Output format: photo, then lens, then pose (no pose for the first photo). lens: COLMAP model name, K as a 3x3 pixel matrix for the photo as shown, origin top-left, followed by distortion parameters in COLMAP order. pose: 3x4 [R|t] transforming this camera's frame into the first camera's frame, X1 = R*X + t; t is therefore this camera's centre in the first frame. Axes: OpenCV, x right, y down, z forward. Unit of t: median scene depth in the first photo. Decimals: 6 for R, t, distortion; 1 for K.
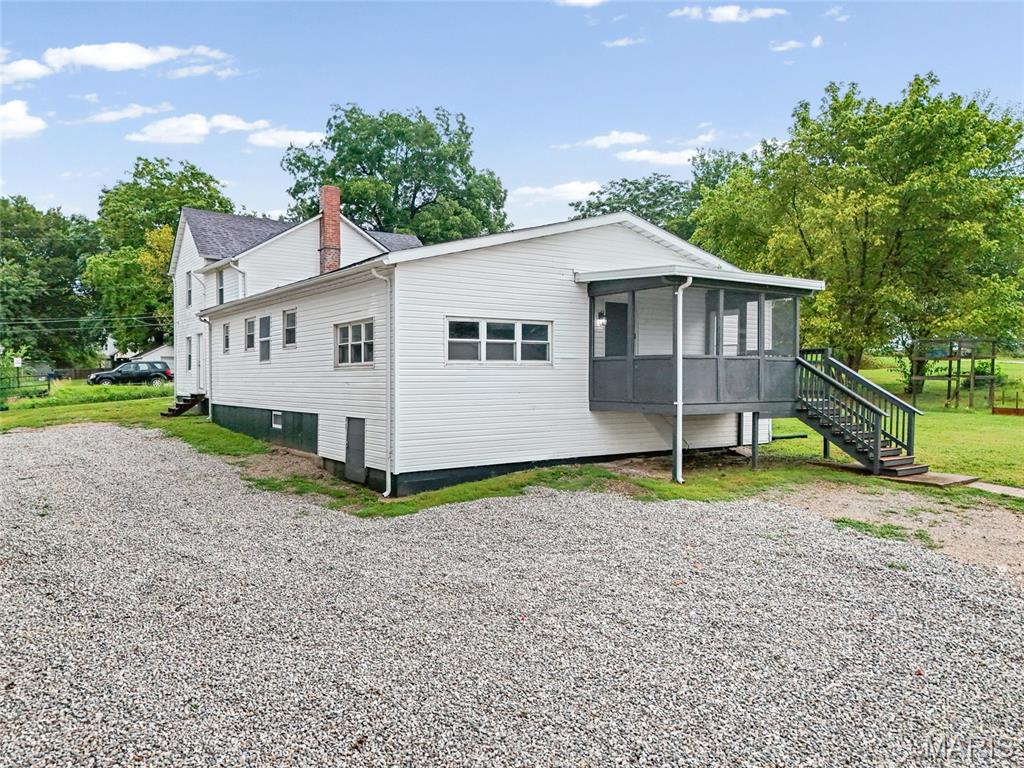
lens RADIAL K [[737.3, 0, 498.6], [0, 737.3, 385.4], [0, 0, 1]] dist [0.079683, -0.069124]
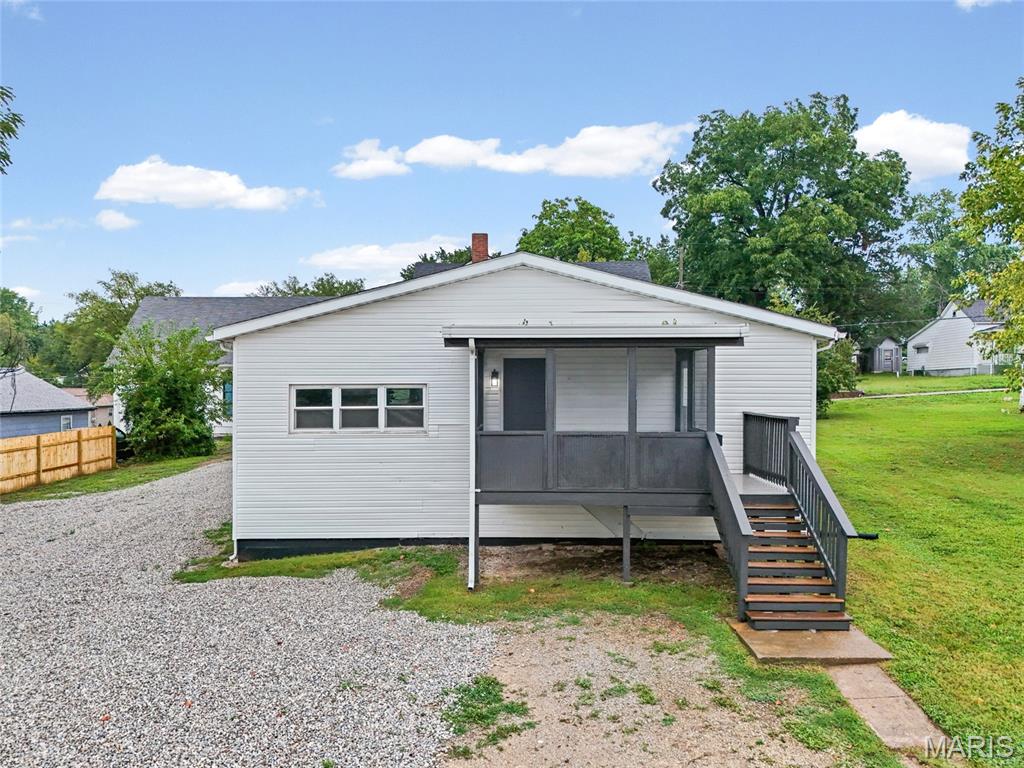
lens RADIAL K [[737.3, 0, 498.6], [0, 737.3, 385.4], [0, 0, 1]] dist [0.079683, -0.069124]
pose [[0.818563, -0.003321, -0.574407, 0.671536], [-0.005296, 0.999897, -0.013327, -0.074465], [0.574392, 0.013951, 0.818461, 0.316009]]
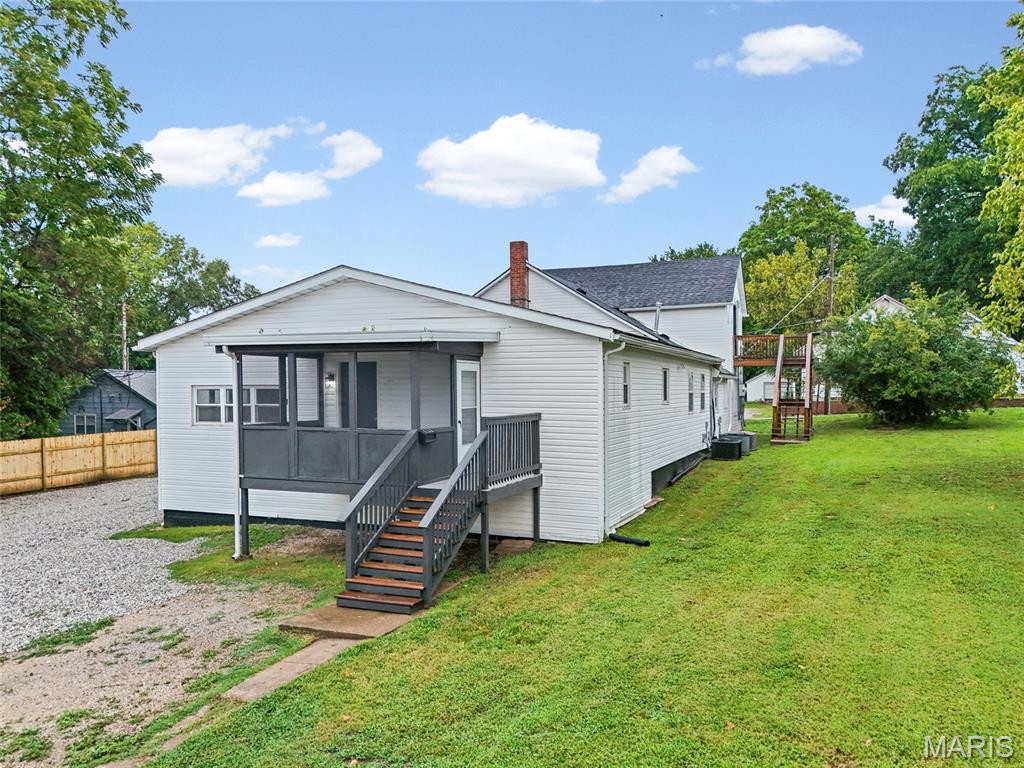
lens RADIAL K [[737.3, 0, 498.6], [0, 737.3, 385.4], [0, 0, 1]] dist [0.079683, -0.069124]
pose [[0.558715, -0.002294, -0.829357, 1.131199], [-0.015038, 0.999804, -0.012896, -0.078333], [0.829224, 0.019677, 0.558570, 0.674024]]
